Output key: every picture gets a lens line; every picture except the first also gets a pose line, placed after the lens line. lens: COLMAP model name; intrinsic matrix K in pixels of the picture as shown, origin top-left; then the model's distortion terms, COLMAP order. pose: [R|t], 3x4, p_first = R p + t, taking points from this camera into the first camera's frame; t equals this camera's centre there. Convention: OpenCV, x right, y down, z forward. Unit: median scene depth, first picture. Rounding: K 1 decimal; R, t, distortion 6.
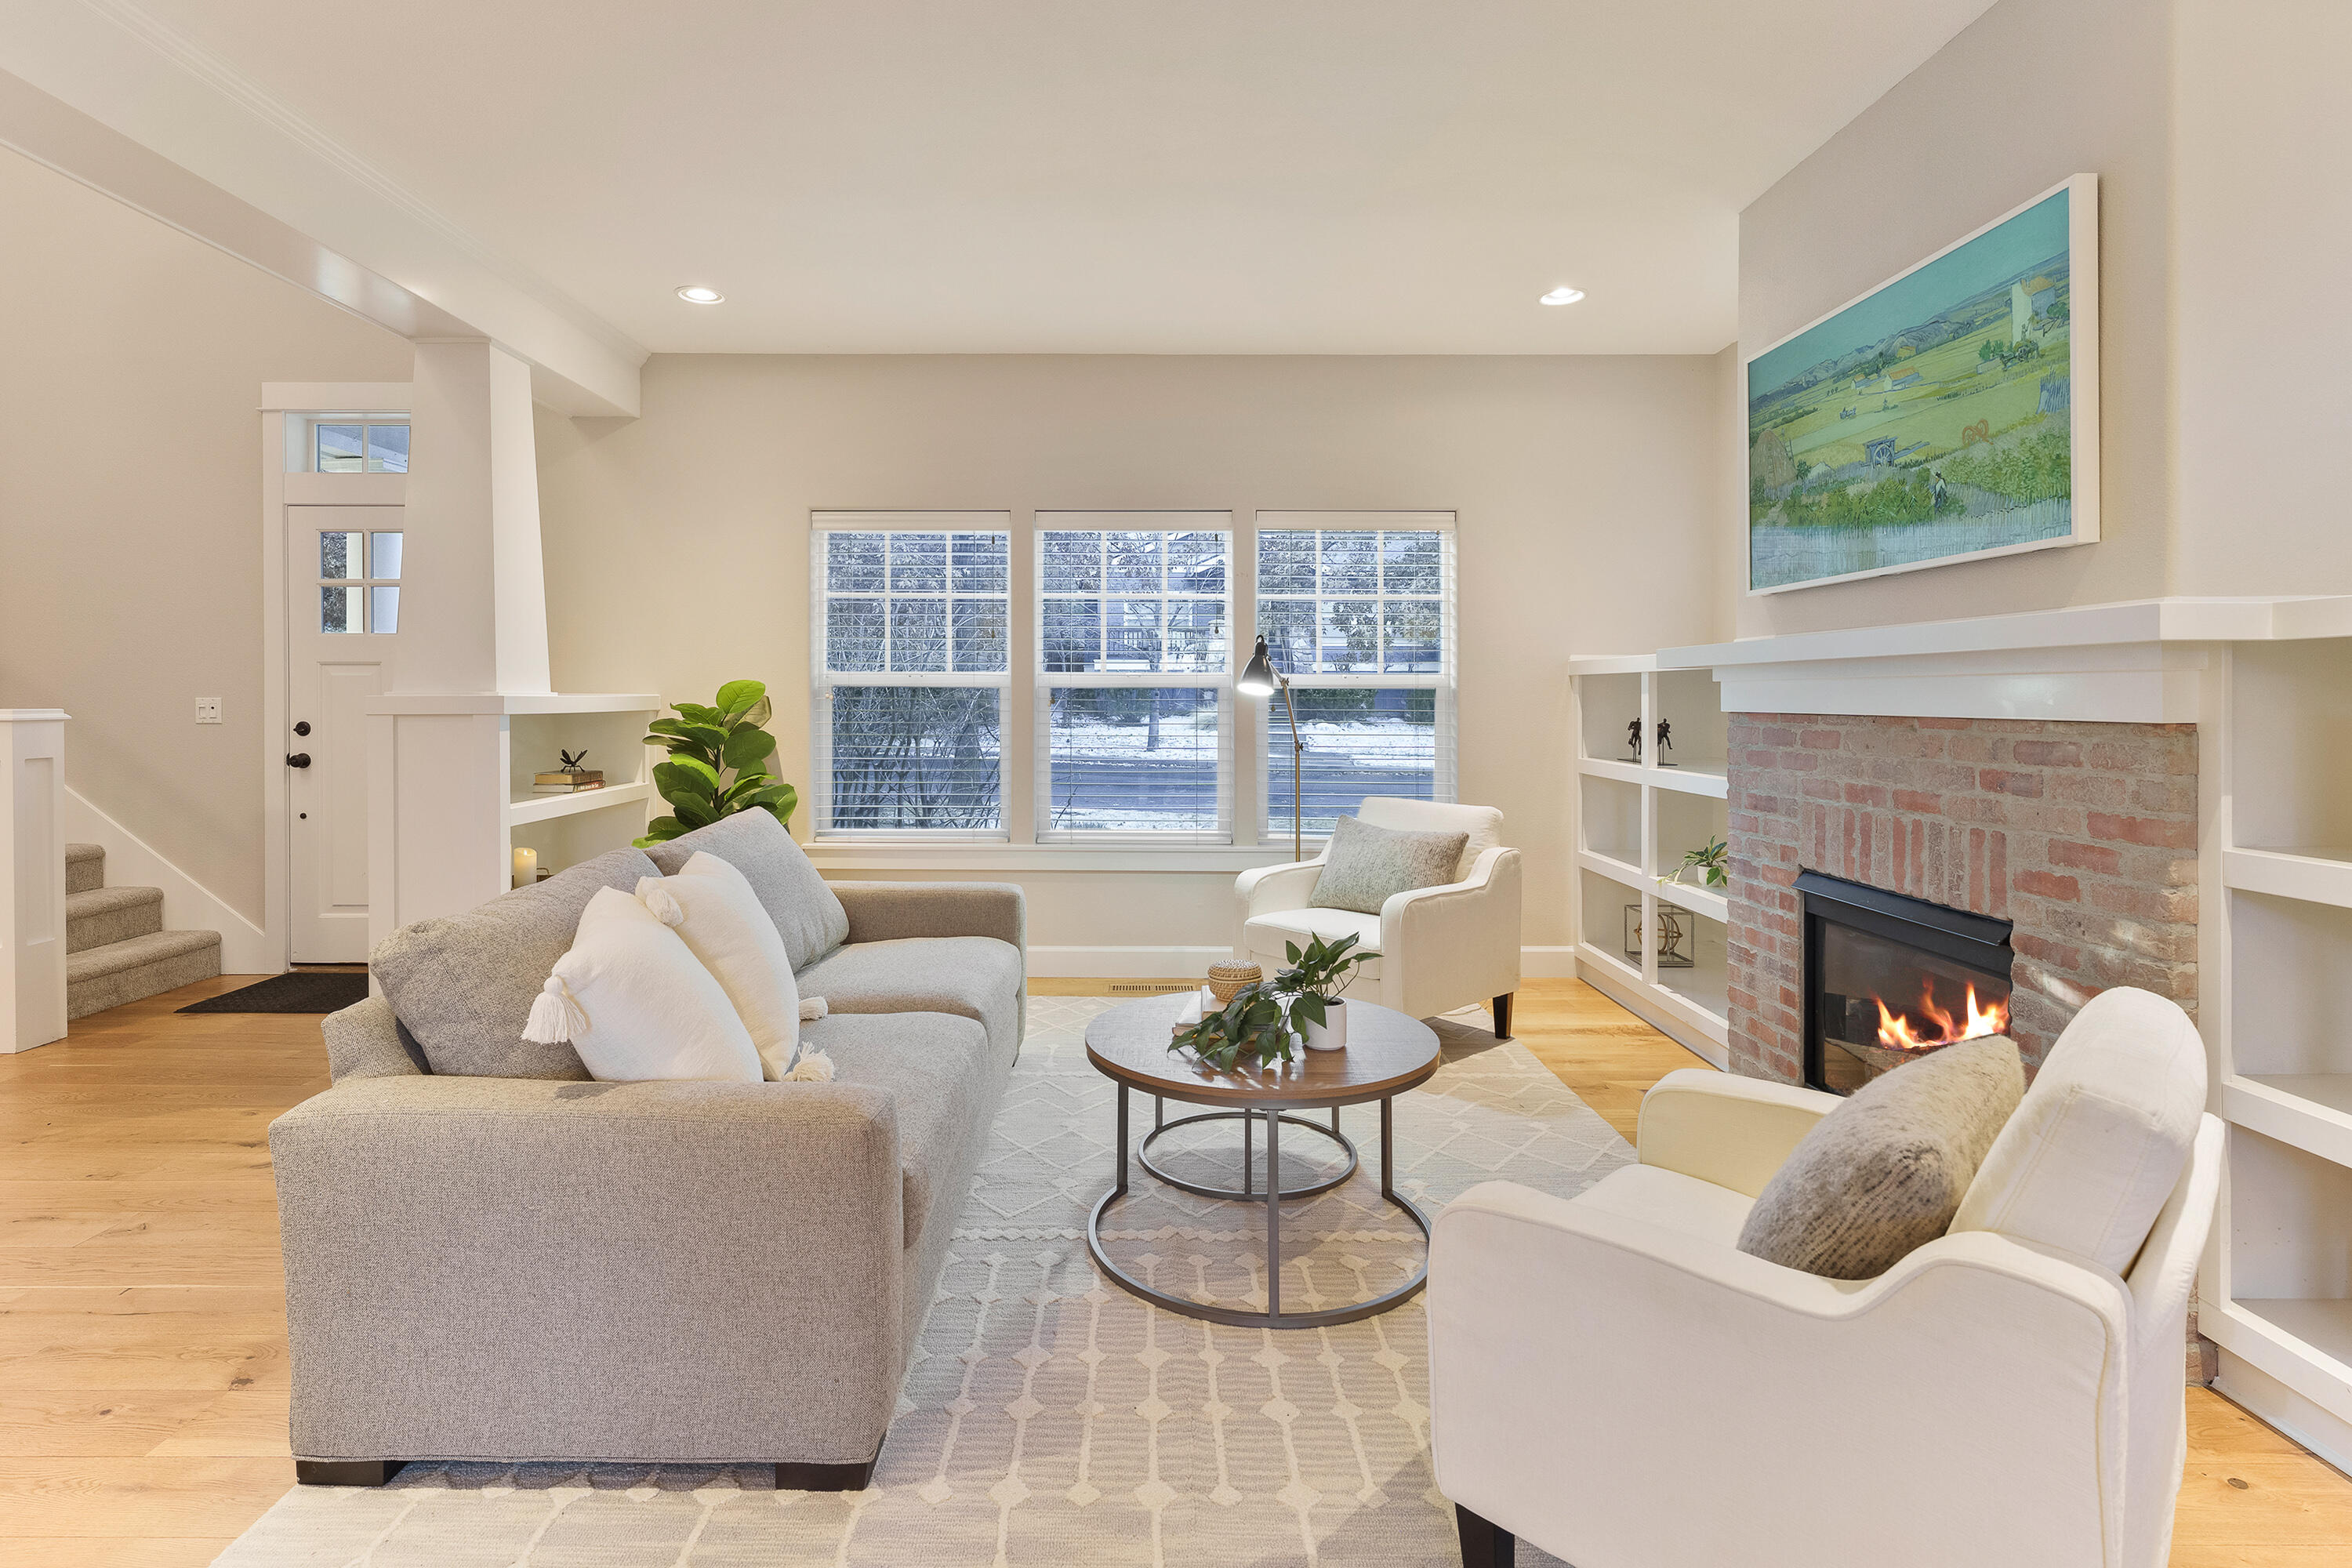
lens RADIAL K [[1154.1, 0, 1141.7], [0, 1154.1, 693.9], [0, 0, 1]] dist [0.005623, 0.000130]
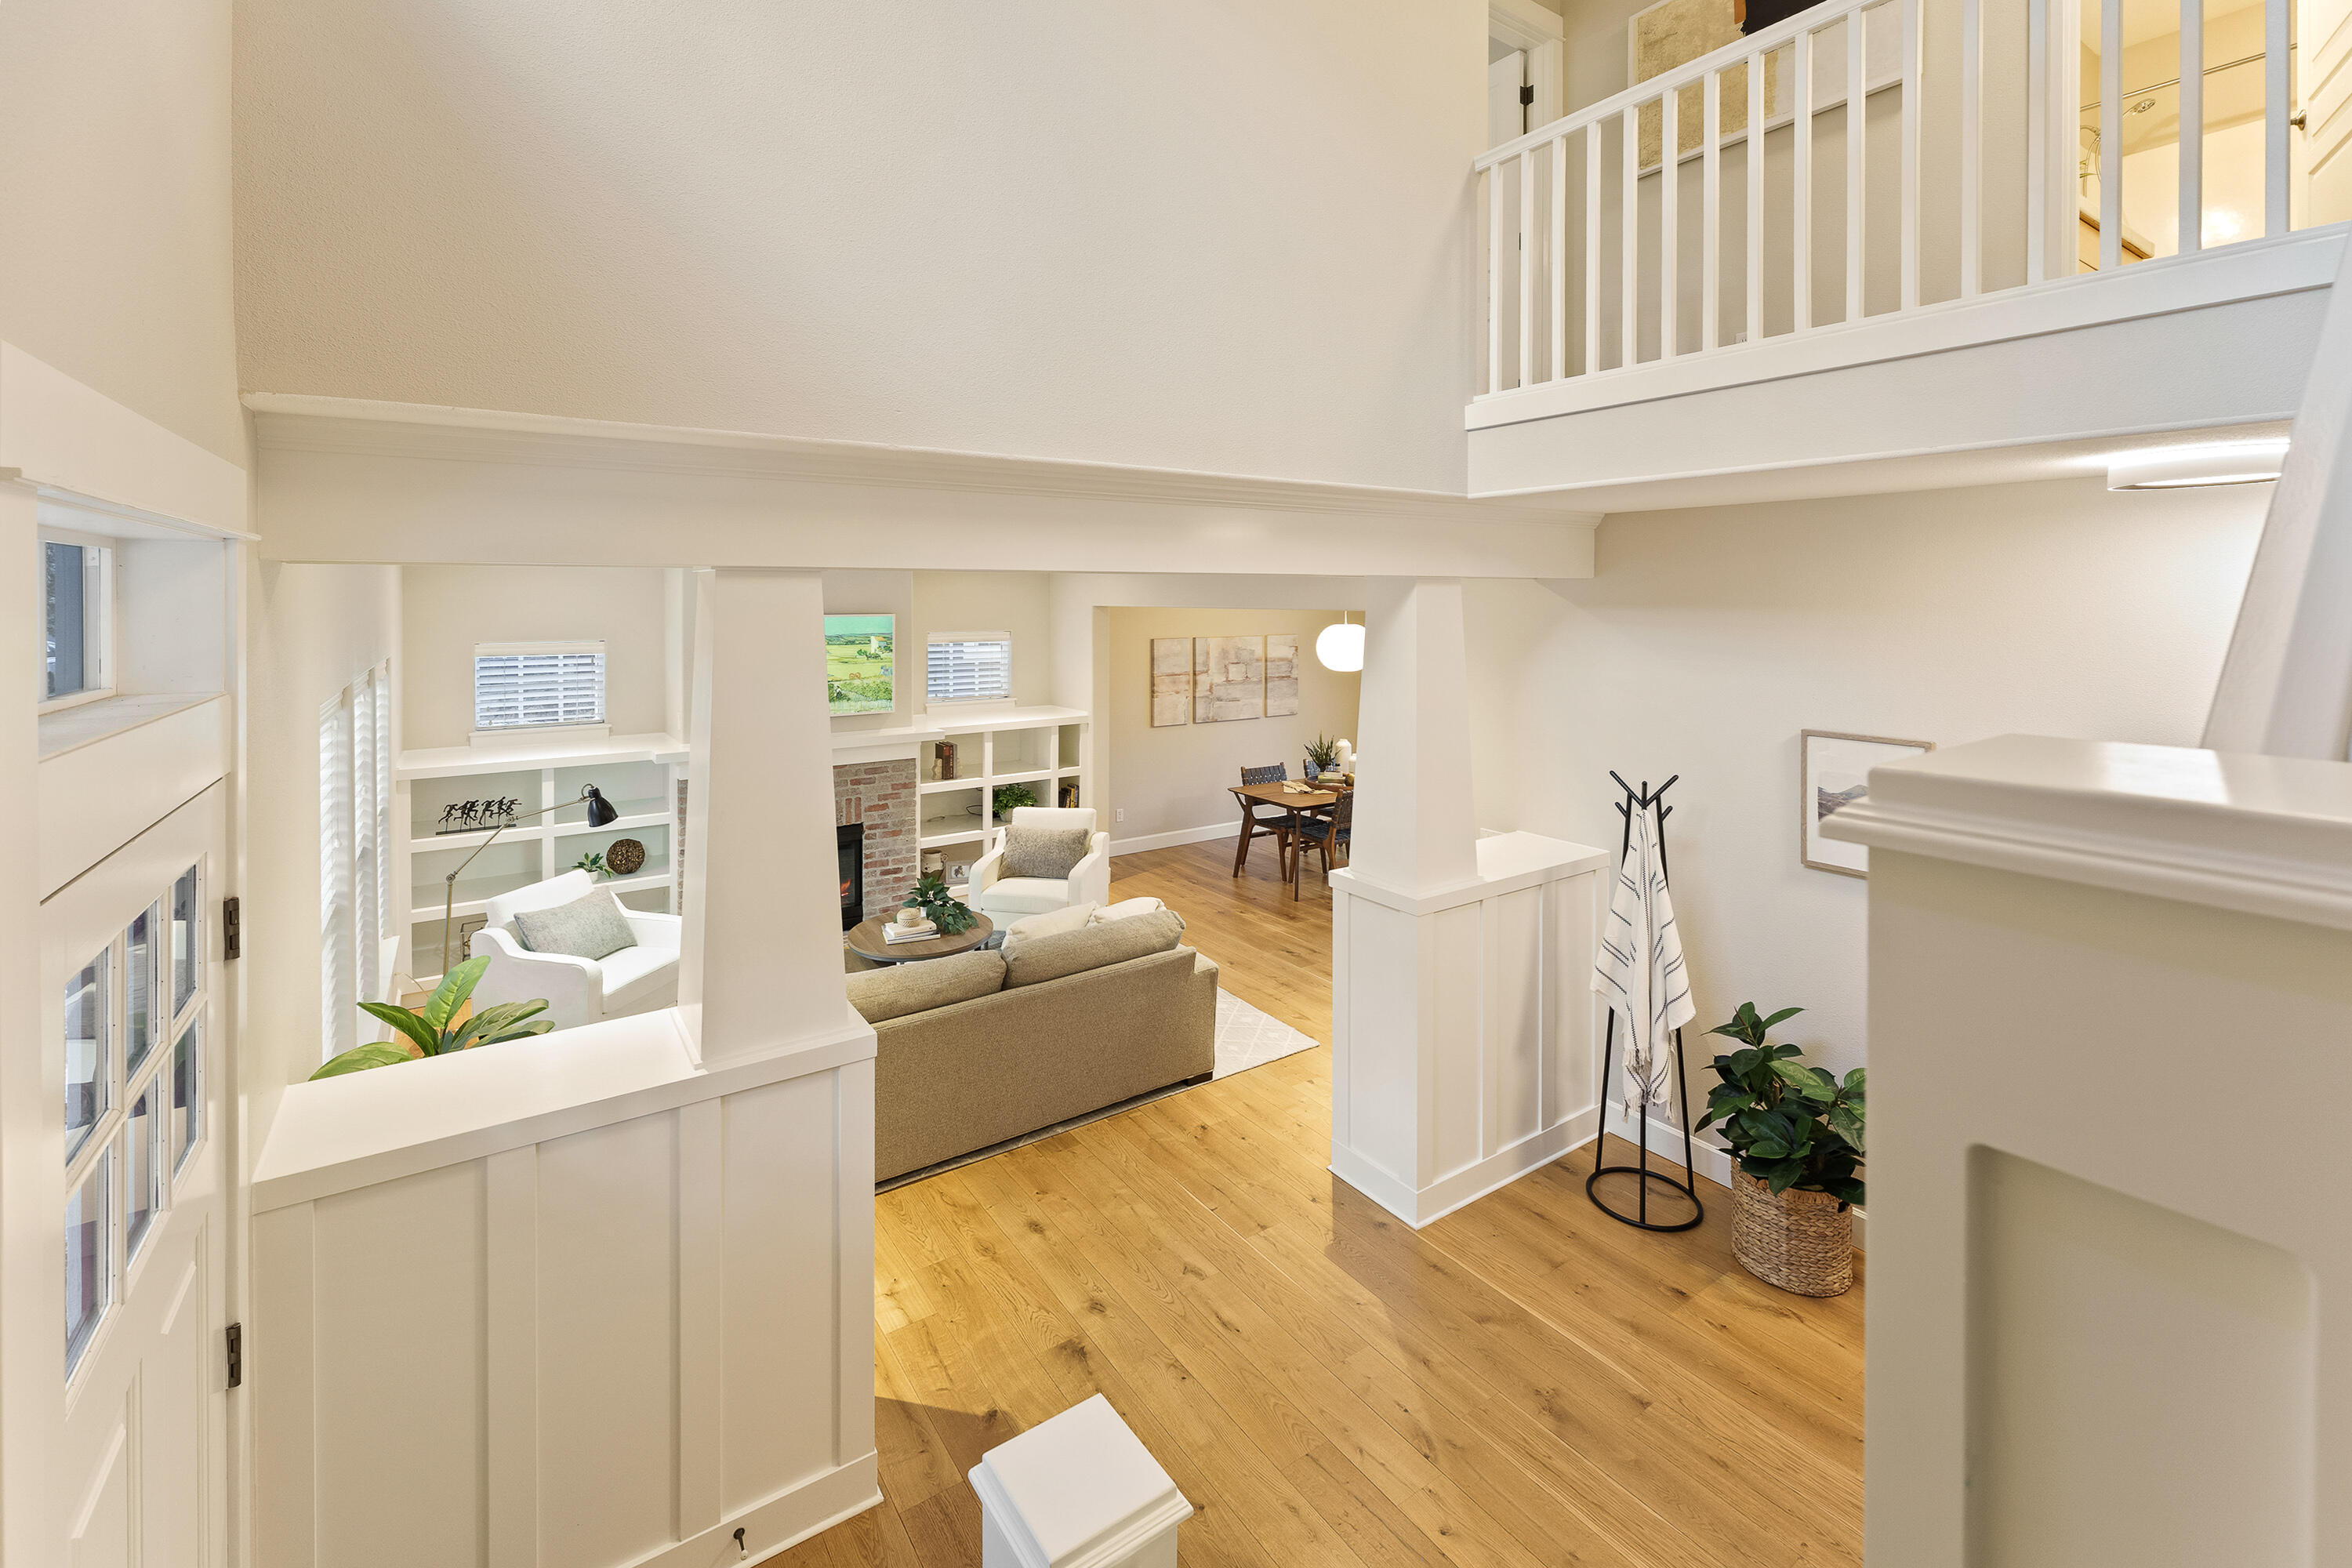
lens RADIAL K [[976.1, 0, 1146.4], [0, 976.1, 600.6], [0, 0, 1]] dist [0.002544, -0.001482]
pose [[-0.538067, 0.003386, 0.842895, -1.596639], [0.005254, 0.999986, -0.000662, -0.338678], [-0.842886, 0.004072, -0.538077, 1.404385]]
